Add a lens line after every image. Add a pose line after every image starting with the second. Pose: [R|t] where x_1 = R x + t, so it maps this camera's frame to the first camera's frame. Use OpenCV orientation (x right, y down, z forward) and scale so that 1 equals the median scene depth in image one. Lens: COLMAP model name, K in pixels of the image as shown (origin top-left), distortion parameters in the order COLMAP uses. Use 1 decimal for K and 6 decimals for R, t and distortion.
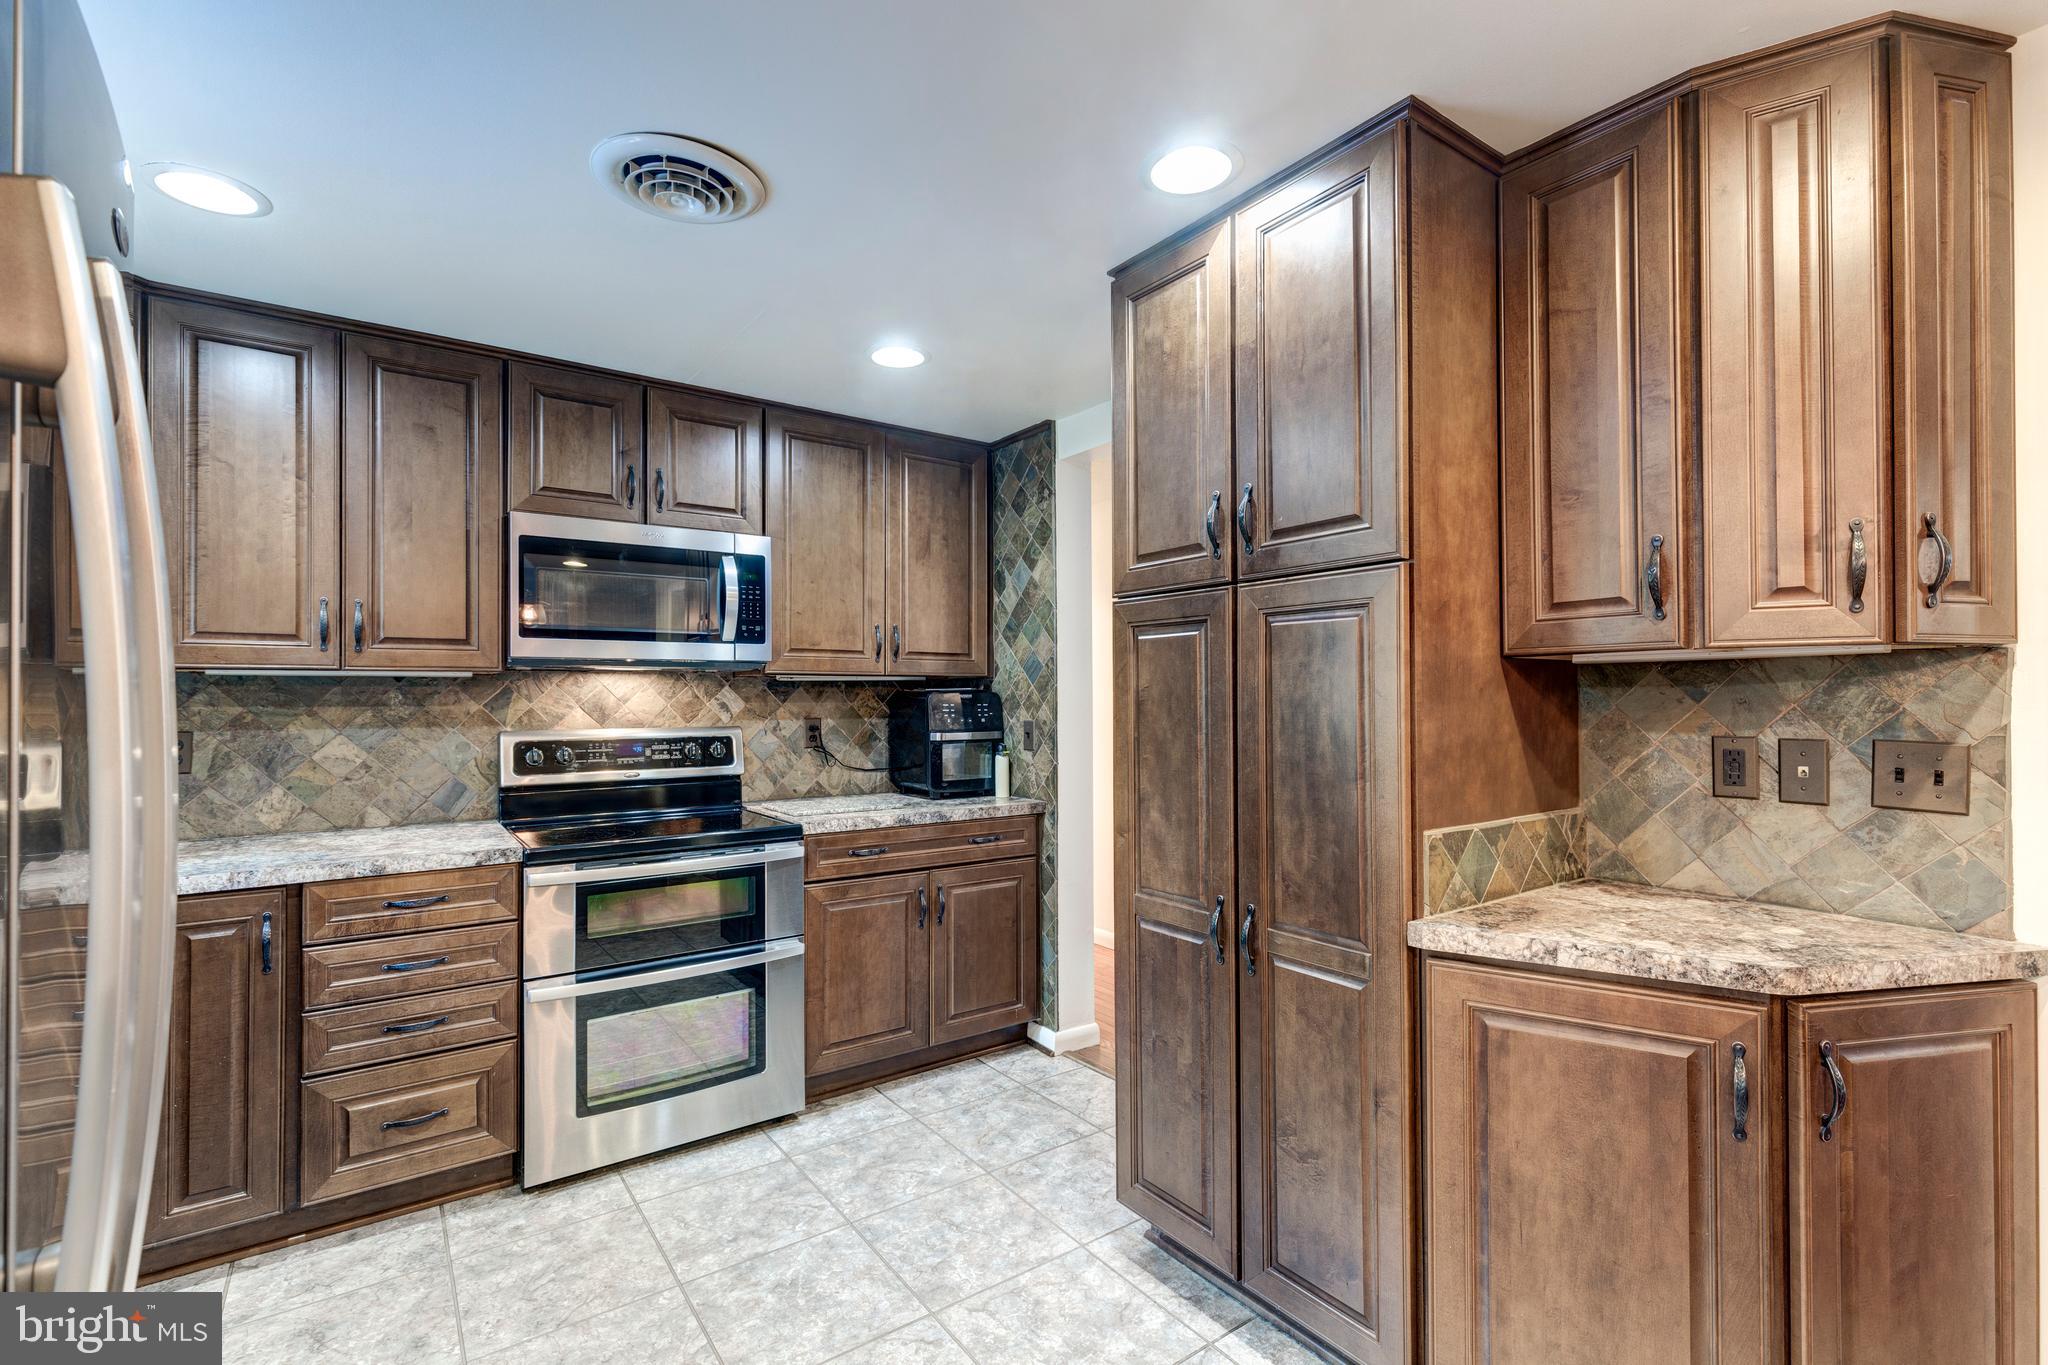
lens RADIAL K [[932.9, 0, 1025.5], [0, 932.9, 687.0], [0, 0, 1]] dist [0.006186, -0.001283]
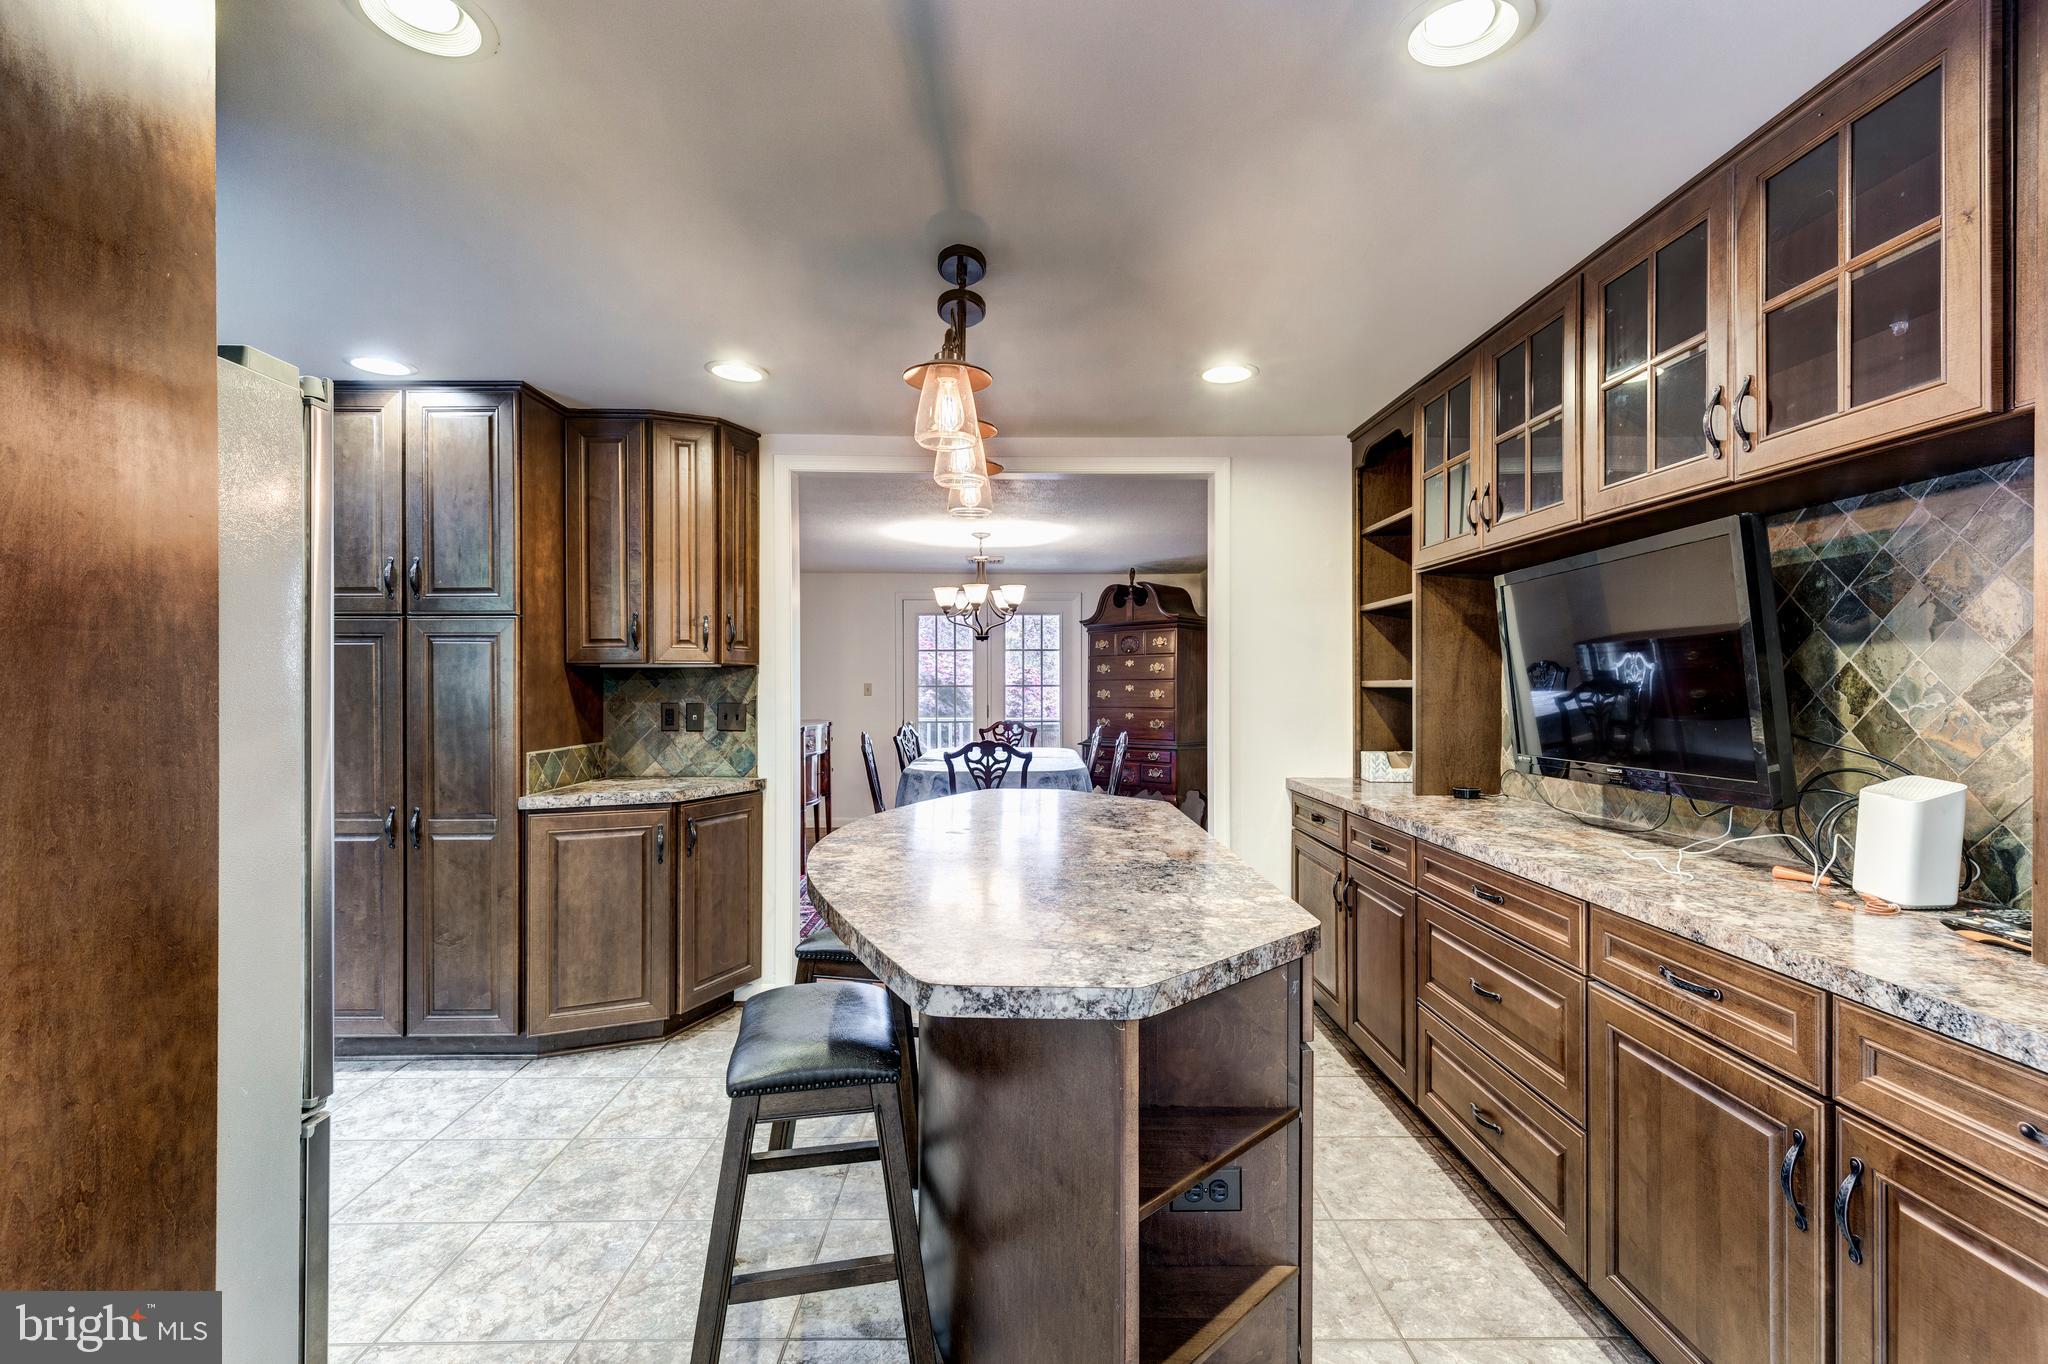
lens RADIAL K [[932.9, 0, 1027.7], [0, 932.9, 683.0], [0, 0, 1]] dist [0.006186, -0.001283]
pose [[0.584074, 0.003605, 0.811692, -0.530816], [-0.009101, 0.999956, 0.002108, -0.006264], [-0.811649, -0.008619, 0.584082, -0.962307]]
